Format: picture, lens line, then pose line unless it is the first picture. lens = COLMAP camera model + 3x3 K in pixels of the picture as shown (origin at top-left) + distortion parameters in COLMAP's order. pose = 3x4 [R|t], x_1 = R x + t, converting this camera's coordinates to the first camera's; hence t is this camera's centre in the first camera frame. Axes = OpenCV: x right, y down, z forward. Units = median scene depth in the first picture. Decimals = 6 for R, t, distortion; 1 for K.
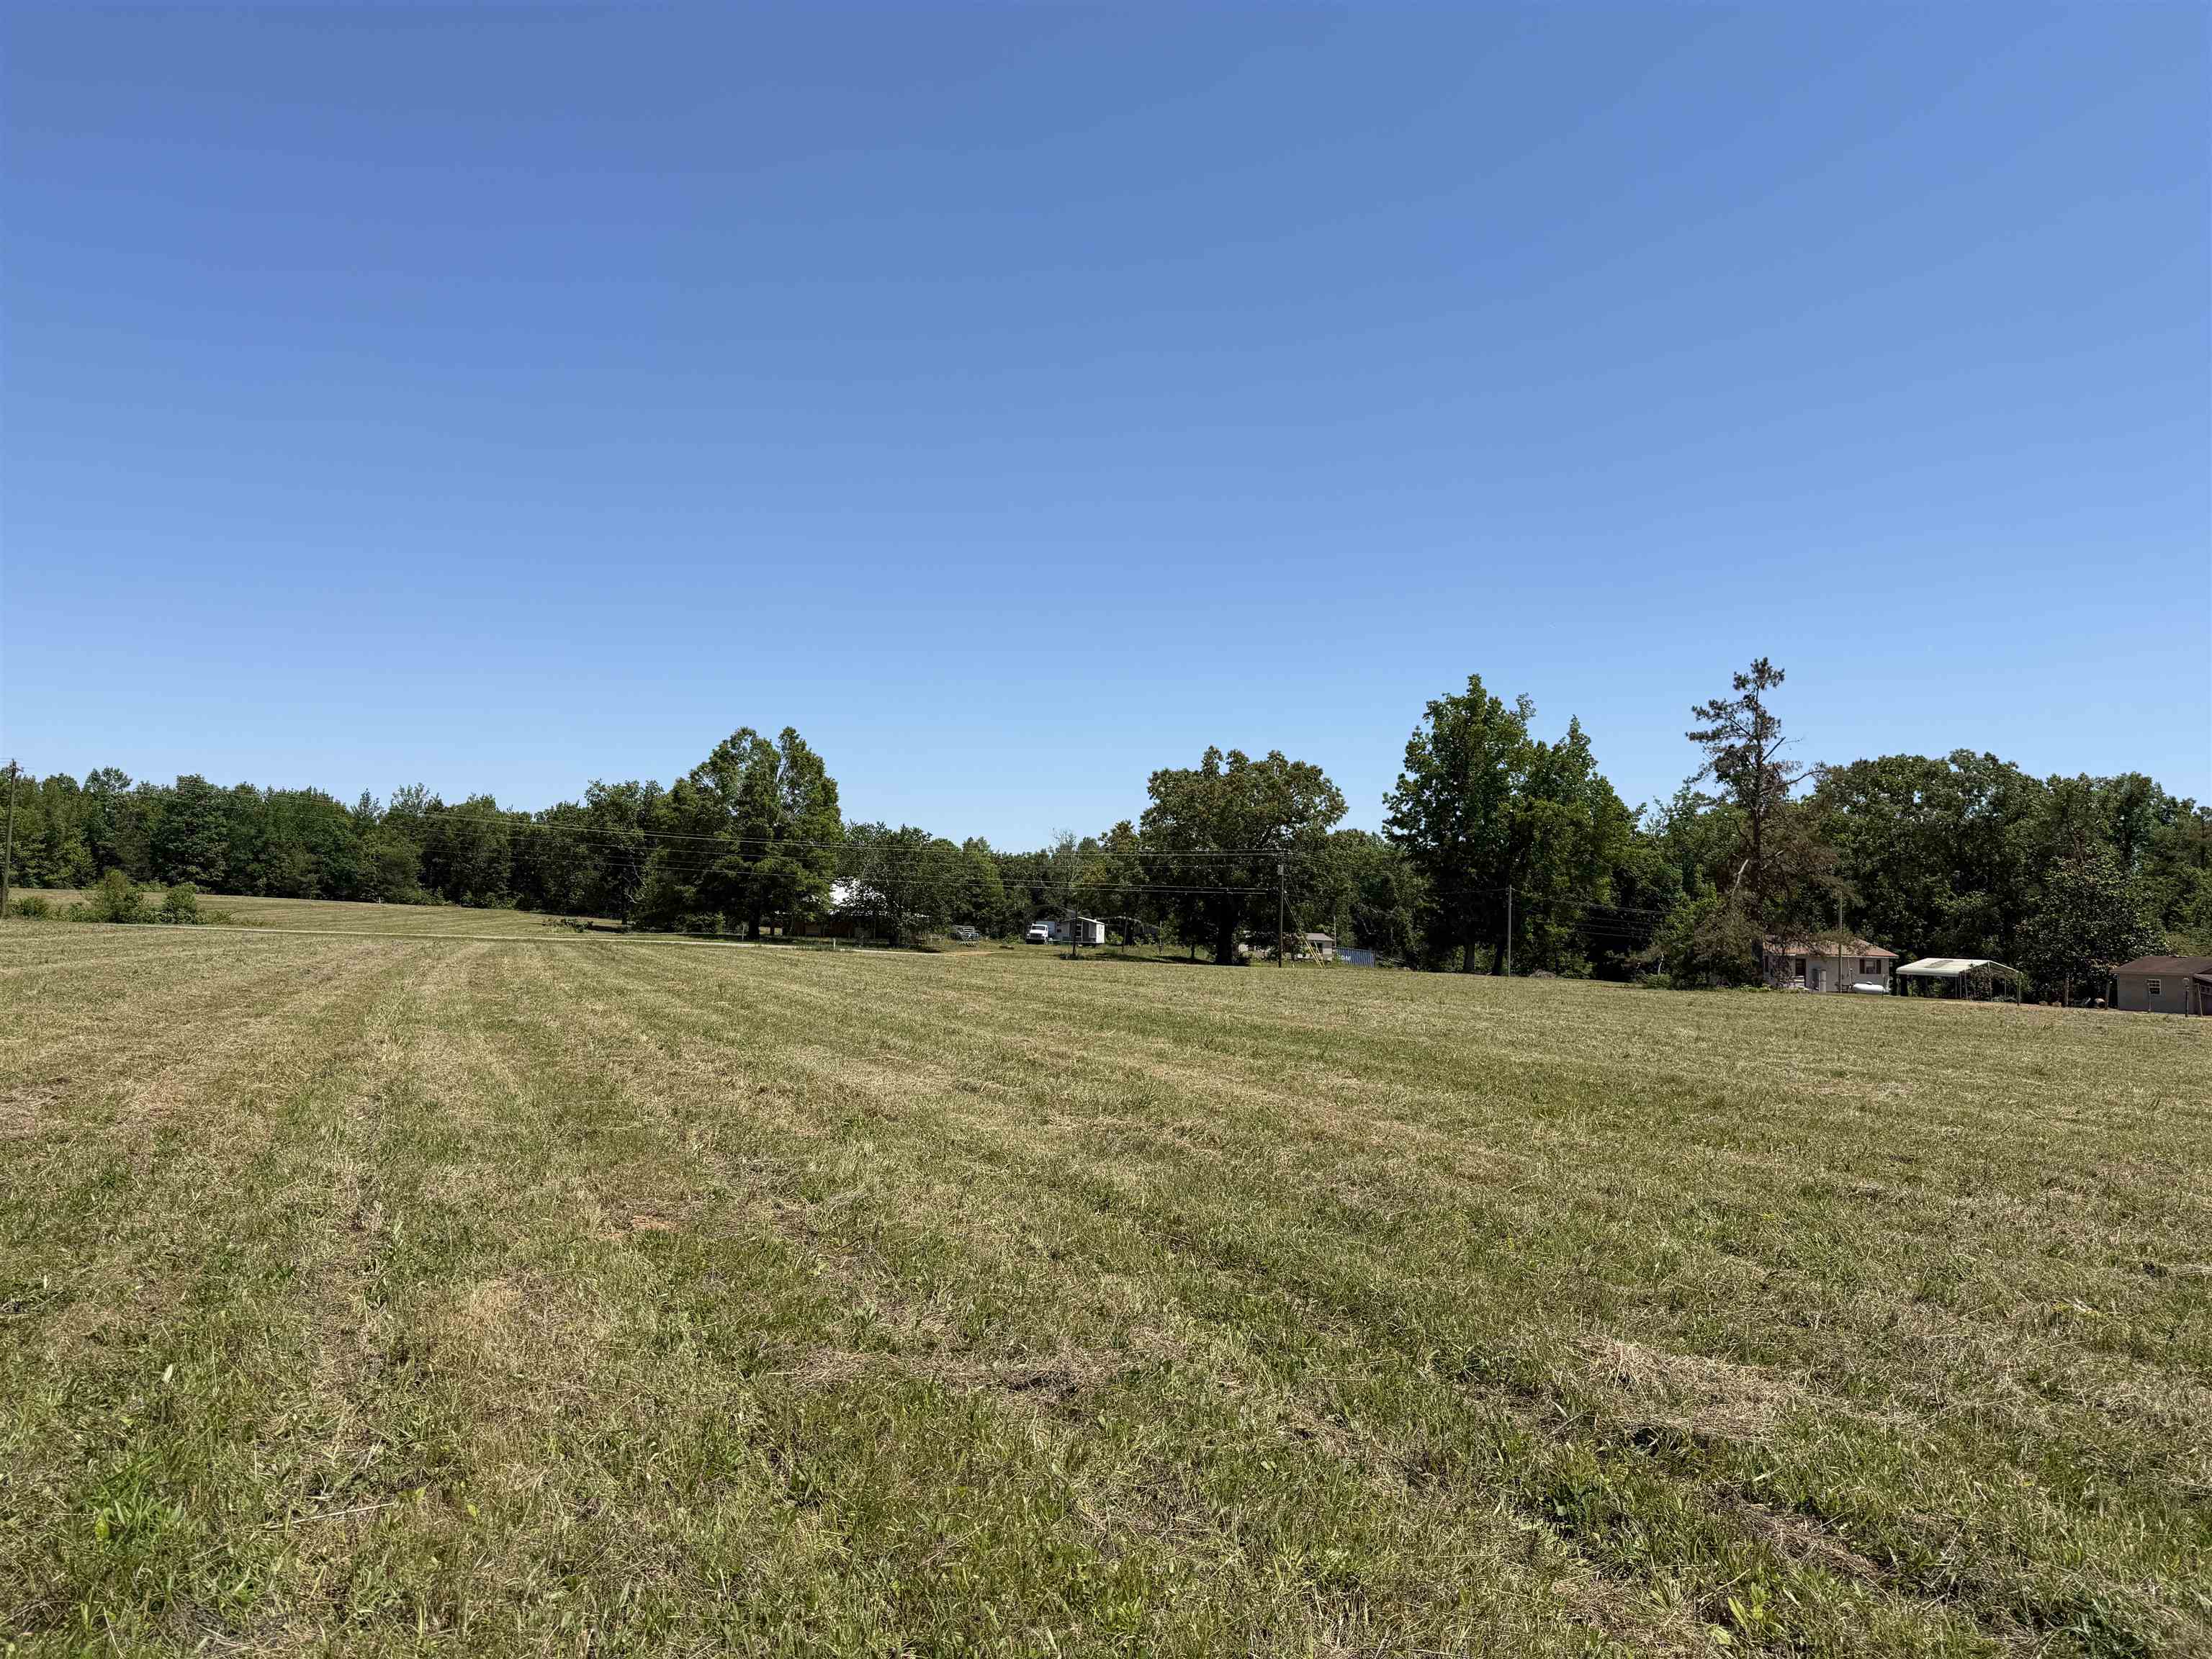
lens RADIAL K [[1503.5, 0, 1106.0], [0, 1503.5, 829.5], [0, 0, 1]] dist [0.108054, -0.177404]
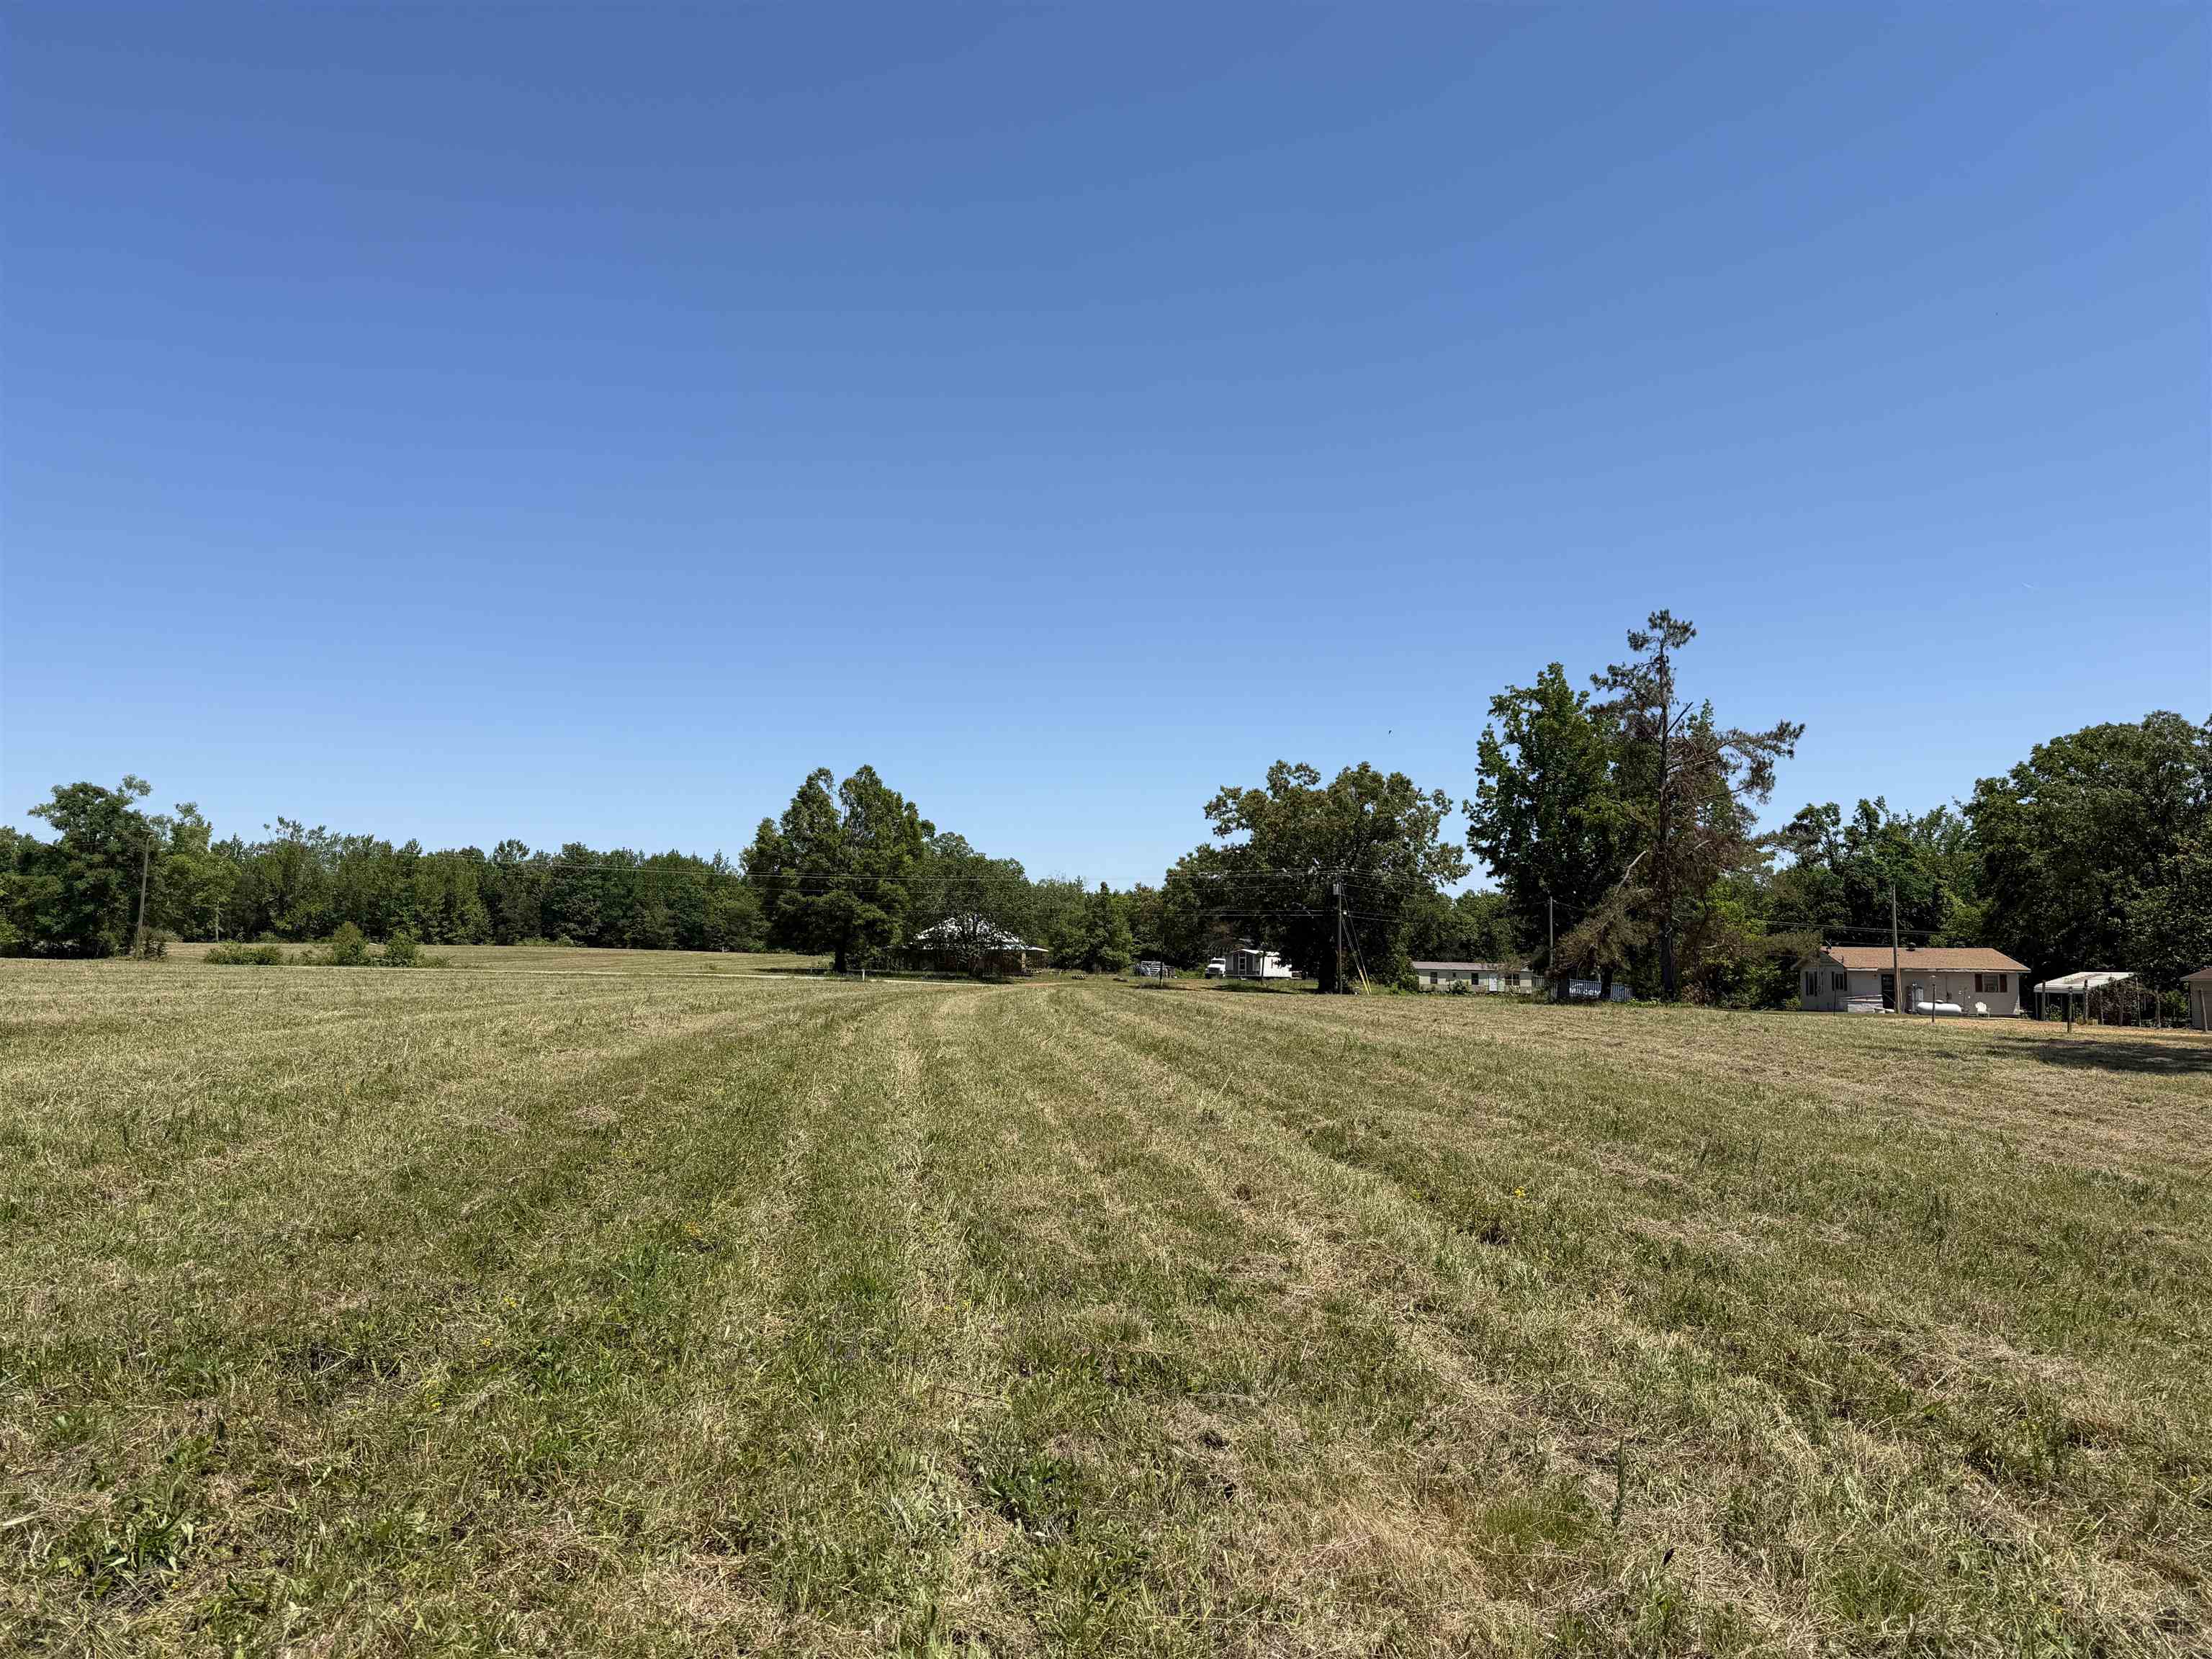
lens RADIAL K [[1503.5, 0, 1106.0], [0, 1503.5, 829.5], [0, 0, 1]] dist [0.108054, -0.177404]
pose [[0.957436, -0.042210, -0.285544, 0.235827], [0.033432, 0.998809, -0.035546, 0.017583], [0.286704, 0.024487, 0.957706, 0.071310]]
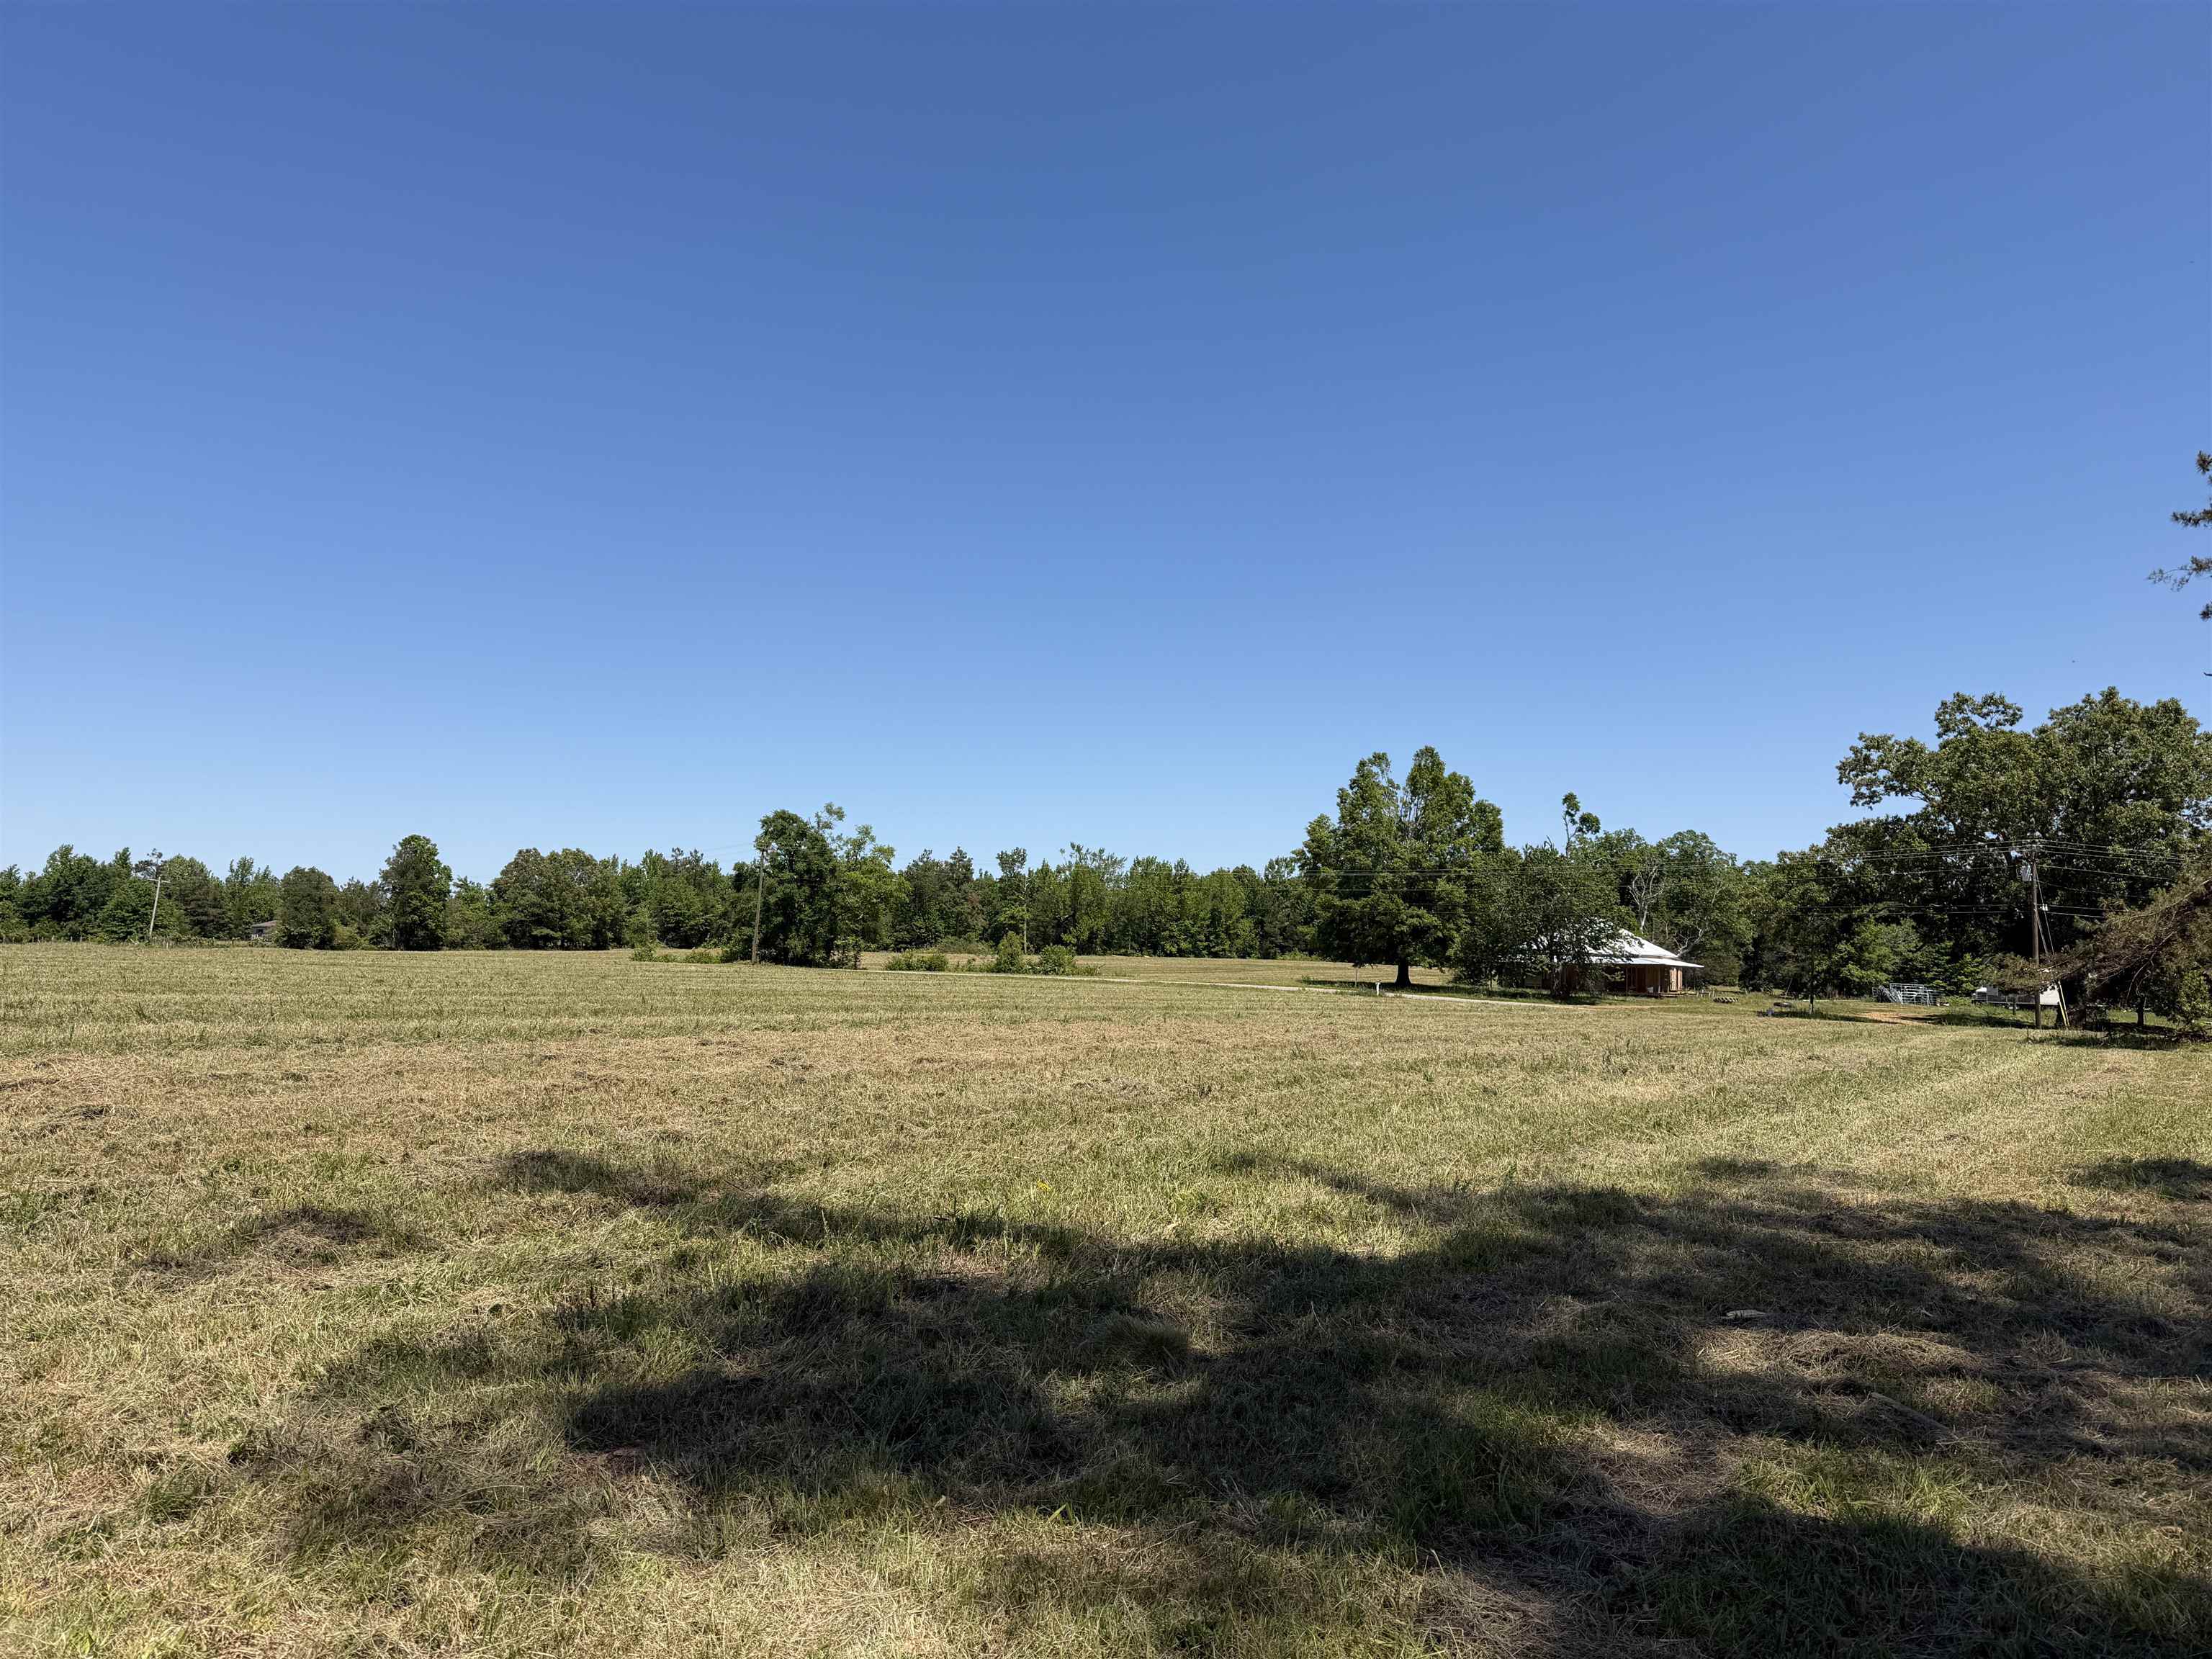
lens RADIAL K [[1503.5, 0, 1106.0], [0, 1503.5, 829.5], [0, 0, 1]] dist [0.108054, -0.177404]
pose [[0.658220, -0.081556, -0.748395, 0.321666], [0.043410, 0.996572, -0.070421, 0.034353], [0.751573, 0.013865, 0.659504, 0.283914]]
